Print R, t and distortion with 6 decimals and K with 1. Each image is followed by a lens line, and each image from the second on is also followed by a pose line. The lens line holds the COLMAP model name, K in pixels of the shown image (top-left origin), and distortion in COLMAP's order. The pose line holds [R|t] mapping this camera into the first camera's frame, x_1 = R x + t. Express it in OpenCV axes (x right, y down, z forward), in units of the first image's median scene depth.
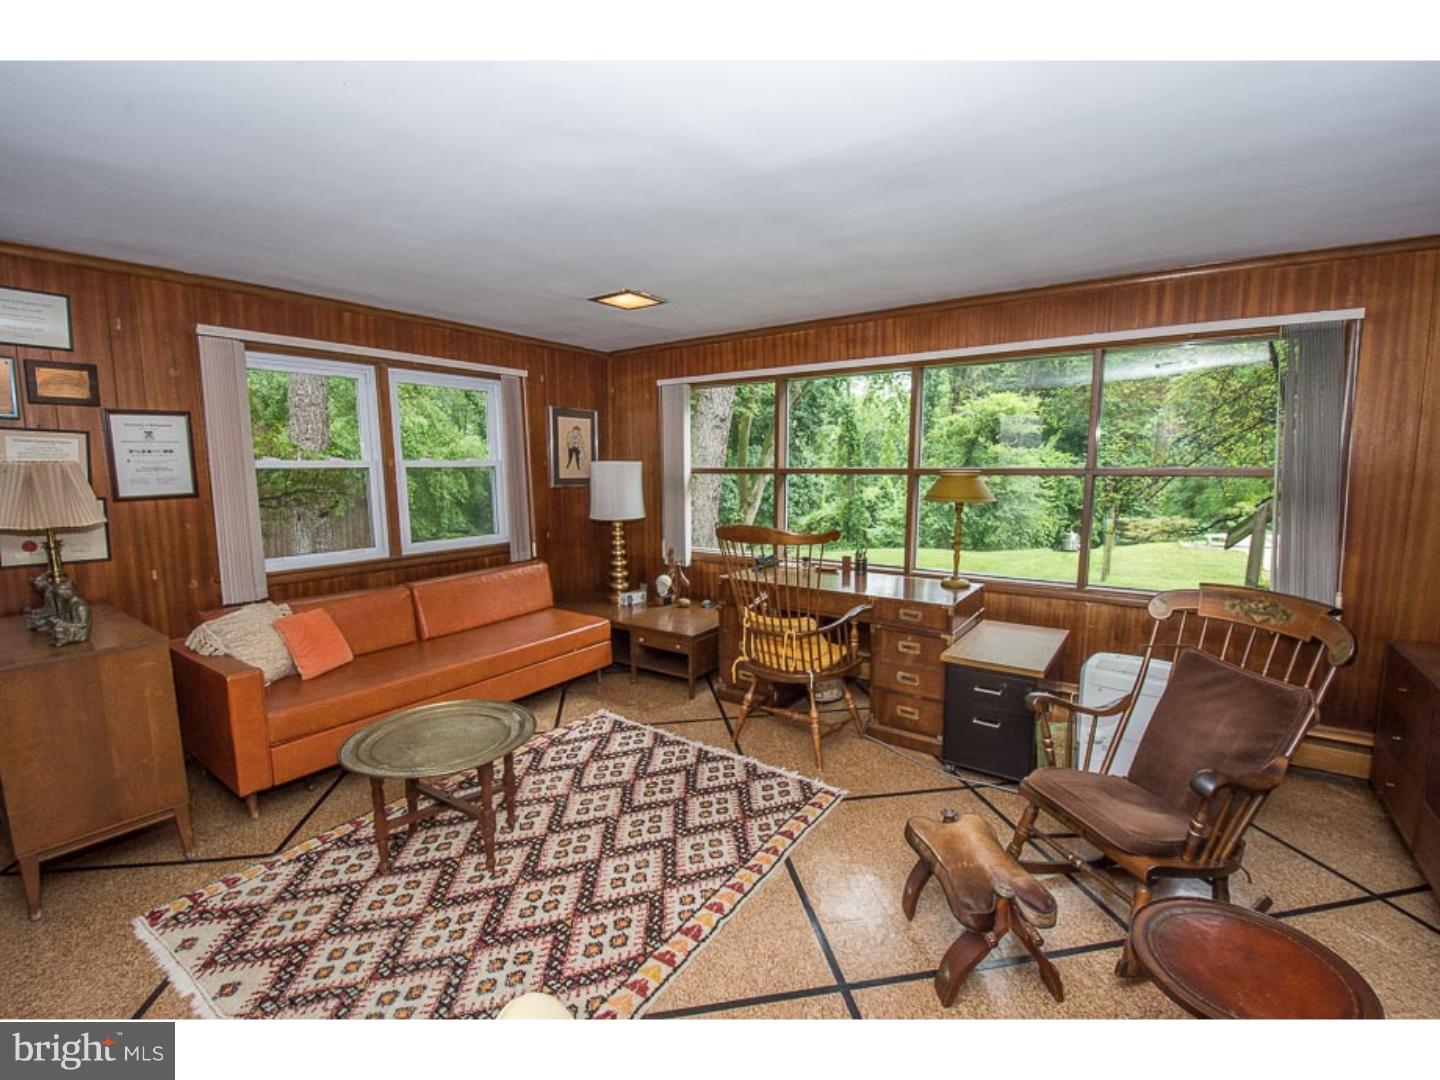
lens RADIAL K [[630.6, 0, 724.3], [0, 630.6, 551.6], [0, 0, 1]] dist [0.012175, -0.020906]
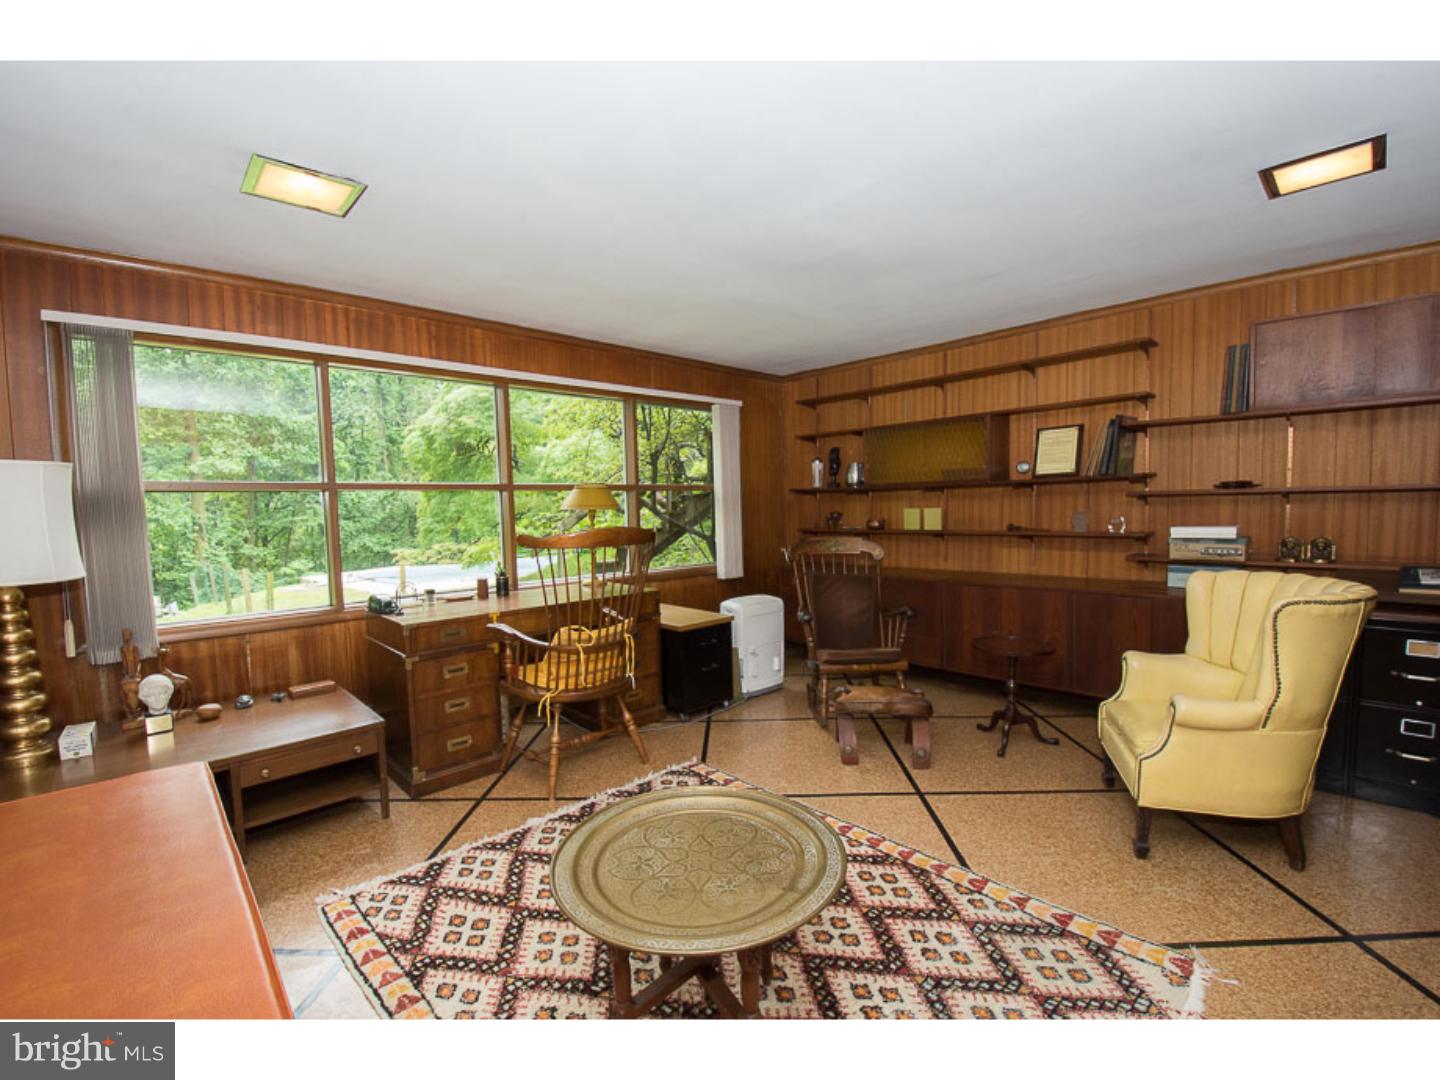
lens RADIAL K [[630.6, 0, 724.3], [0, 630.6, 551.6], [0, 0, 1]] dist [0.012175, -0.020906]
pose [[0.190293, -0.070482, 0.979194, -0.746932], [0.165094, 0.985512, 0.038853, -0.010975], [-0.967746, 0.154266, 0.199172, 0.588906]]
